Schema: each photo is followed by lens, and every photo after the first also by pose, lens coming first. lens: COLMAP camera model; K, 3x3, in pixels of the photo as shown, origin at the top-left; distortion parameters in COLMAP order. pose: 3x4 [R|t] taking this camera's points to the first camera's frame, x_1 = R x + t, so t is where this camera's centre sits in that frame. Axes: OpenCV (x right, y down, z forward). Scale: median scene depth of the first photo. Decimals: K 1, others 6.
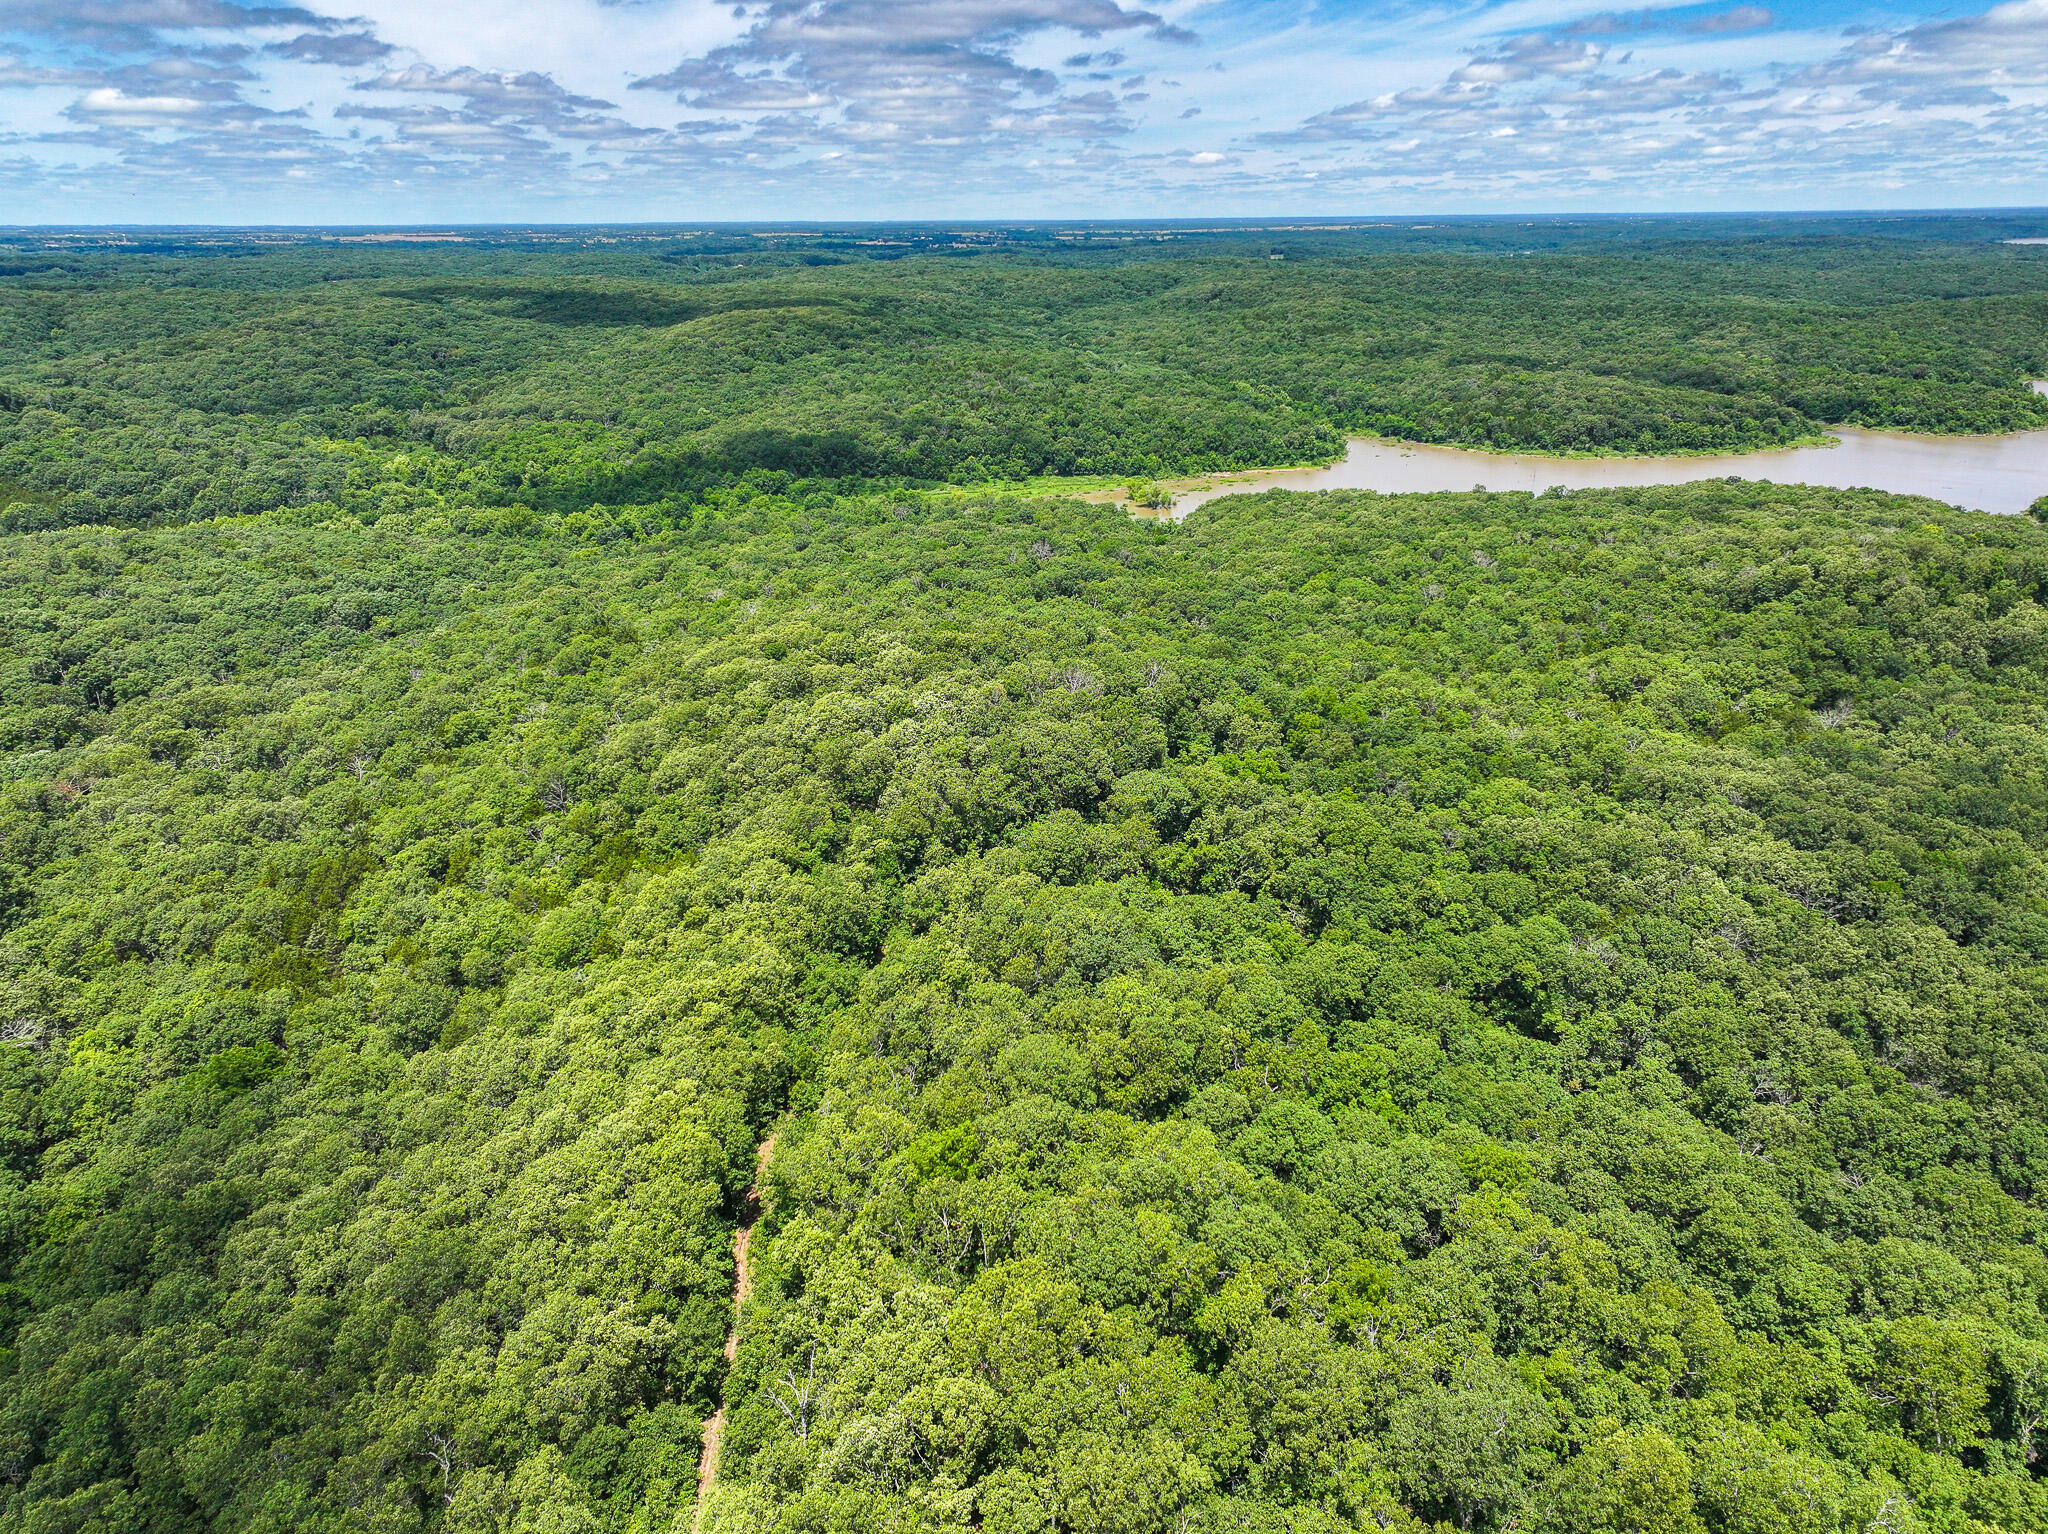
lens RADIAL K [[1445.3, 0, 1011.8], [0, 1445.3, 734.4], [0, 0, 1]] dist [-0.002067, 0.017263]
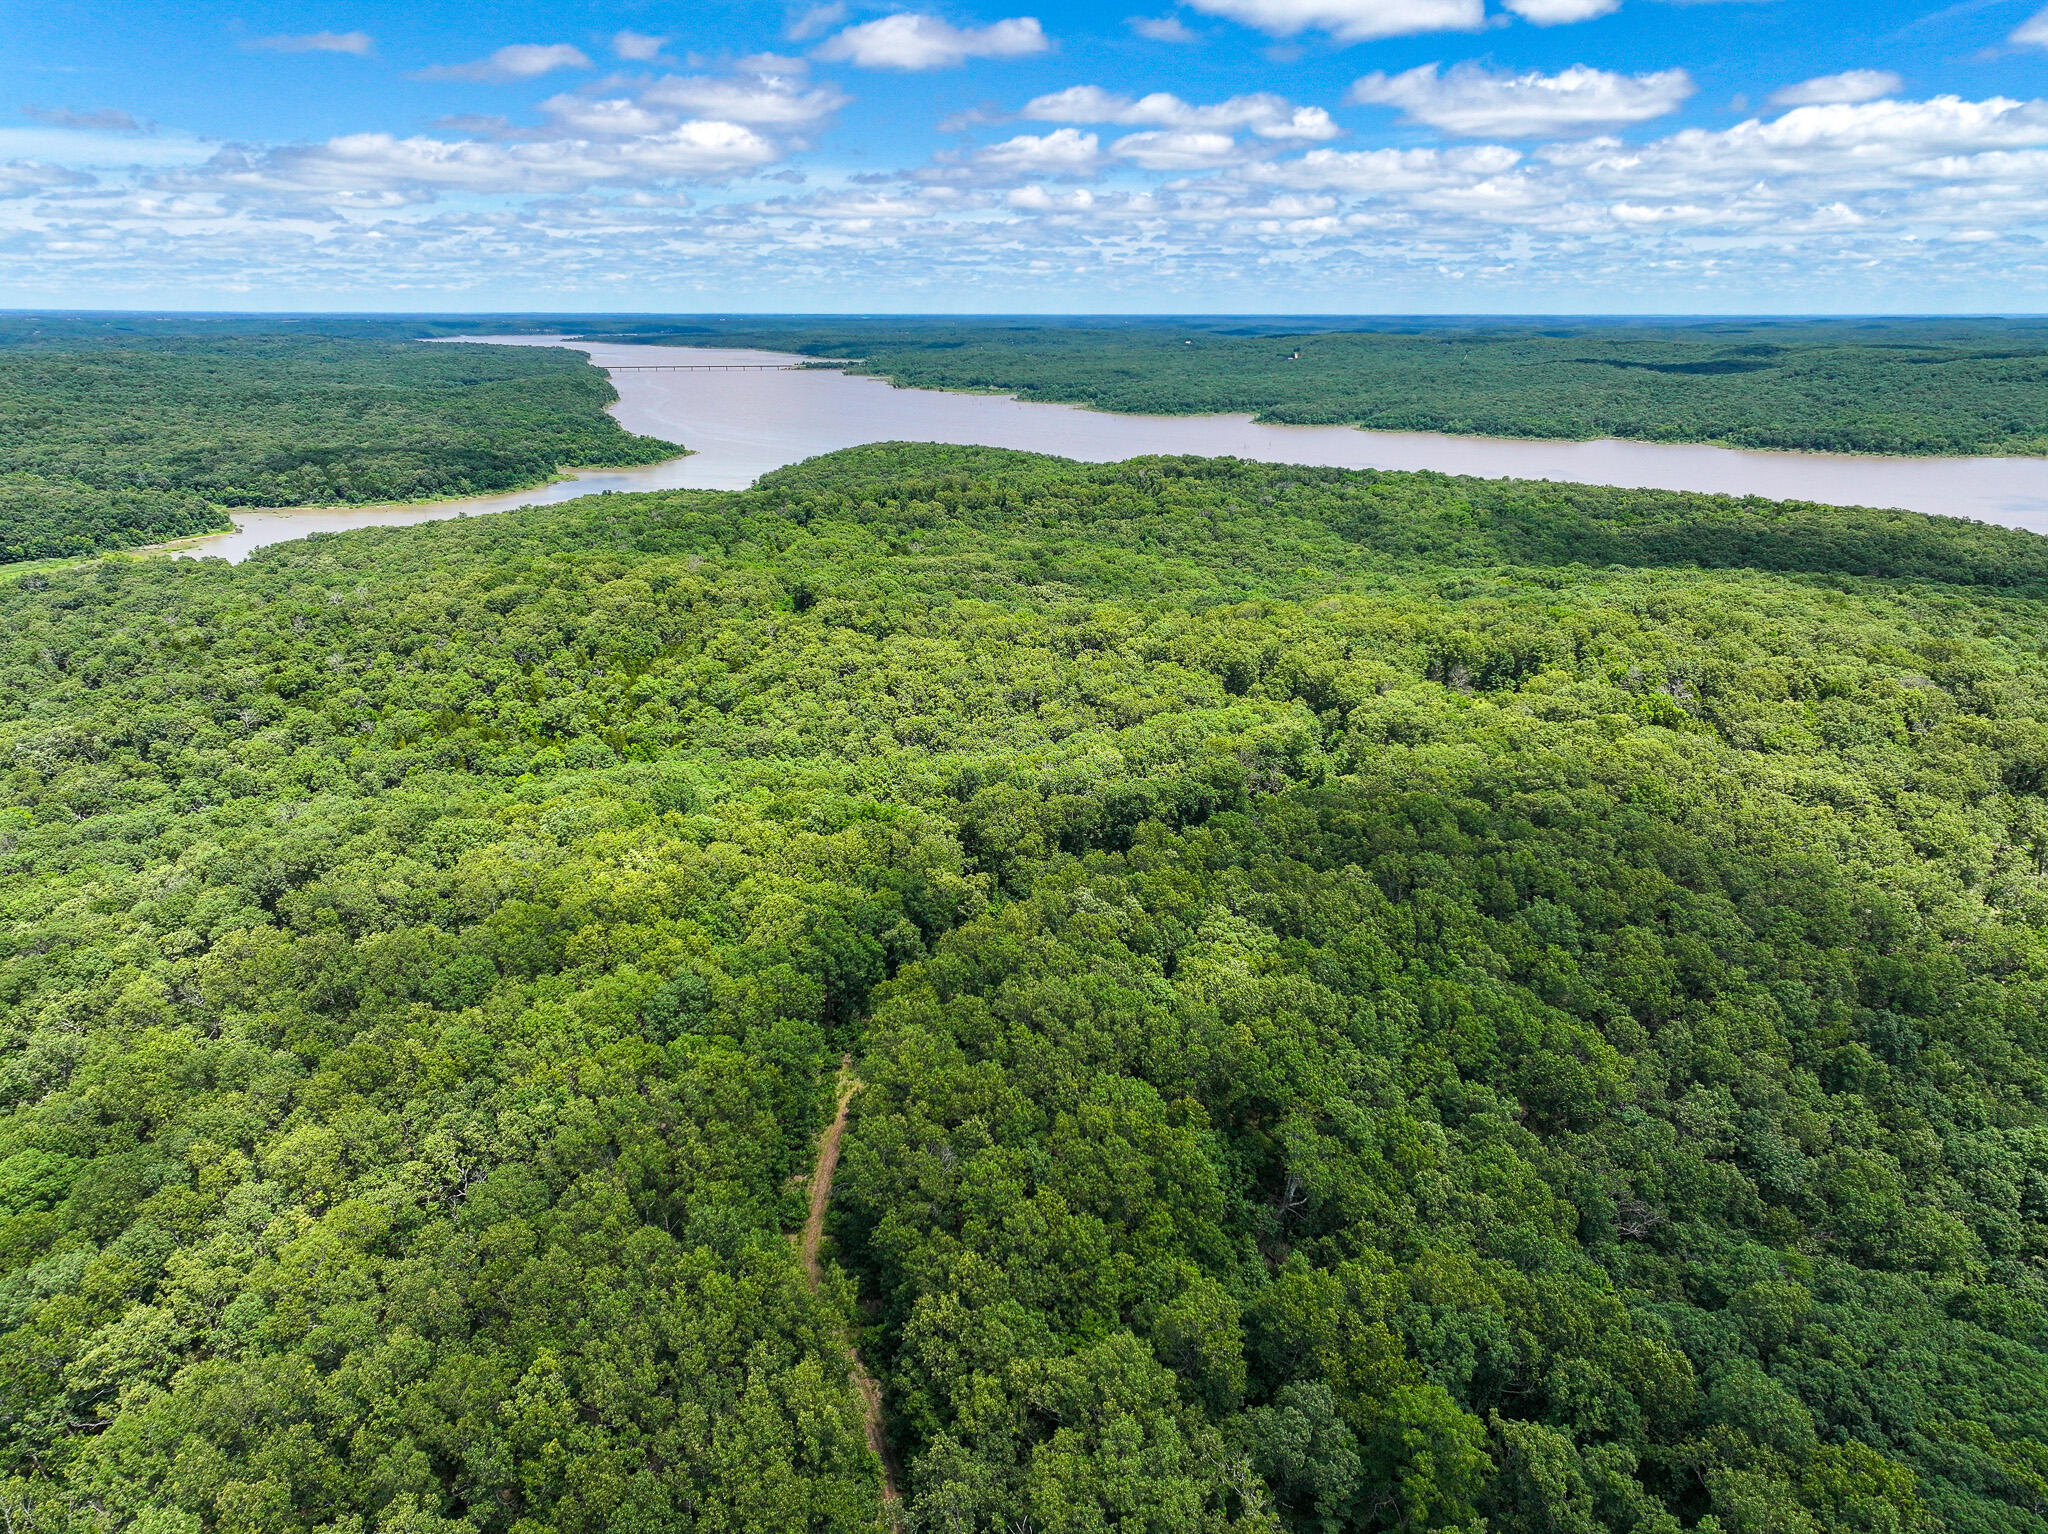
lens RADIAL K [[1445.3, 0, 1027.3], [0, 1445.3, 761.5], [0, 0, 1]] dist [-0.002067, 0.017263]
pose [[0.546478, -0.238803, 0.802705, -0.343210], [0.275135, 0.956475, 0.097238, 0.039370], [-0.790988, 0.167714, 0.588396, -0.096995]]
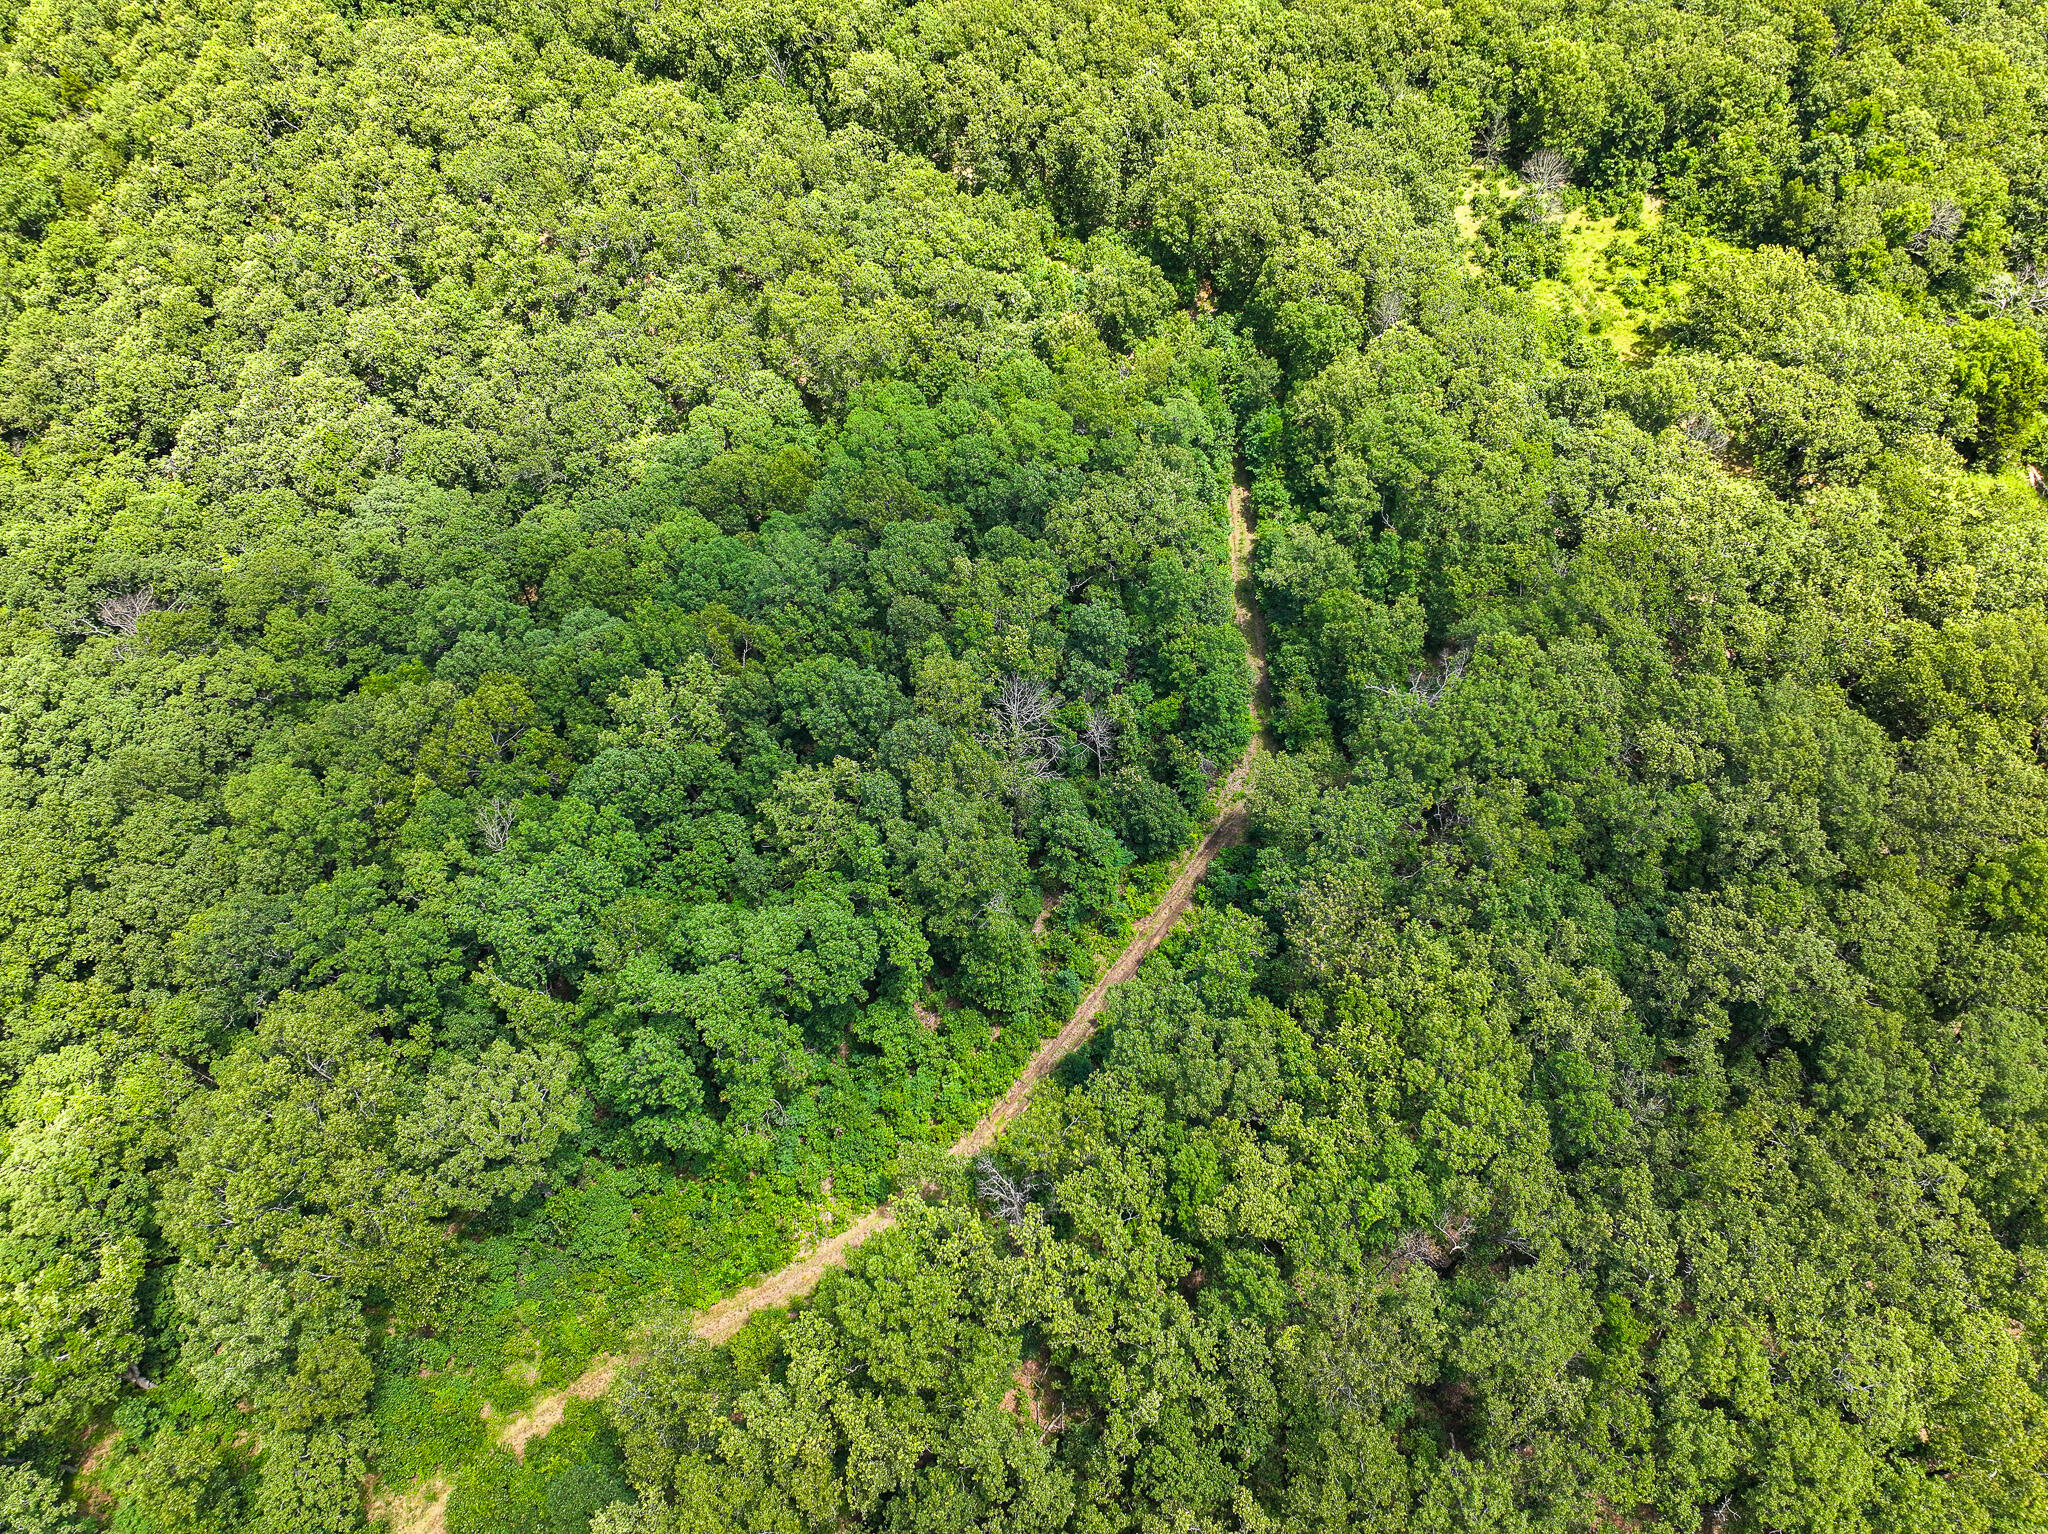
lens RADIAL K [[1445.3, 0, 1032.1], [0, 1445.3, 778.9], [0, 0, 1]] dist [-0.002067, 0.017263]
pose [[0.497734, -0.672107, 0.548210, -0.165378], [0.290697, 0.724780, 0.624651, 0.012760], [-0.817164, -0.151547, 0.556127, -0.031531]]
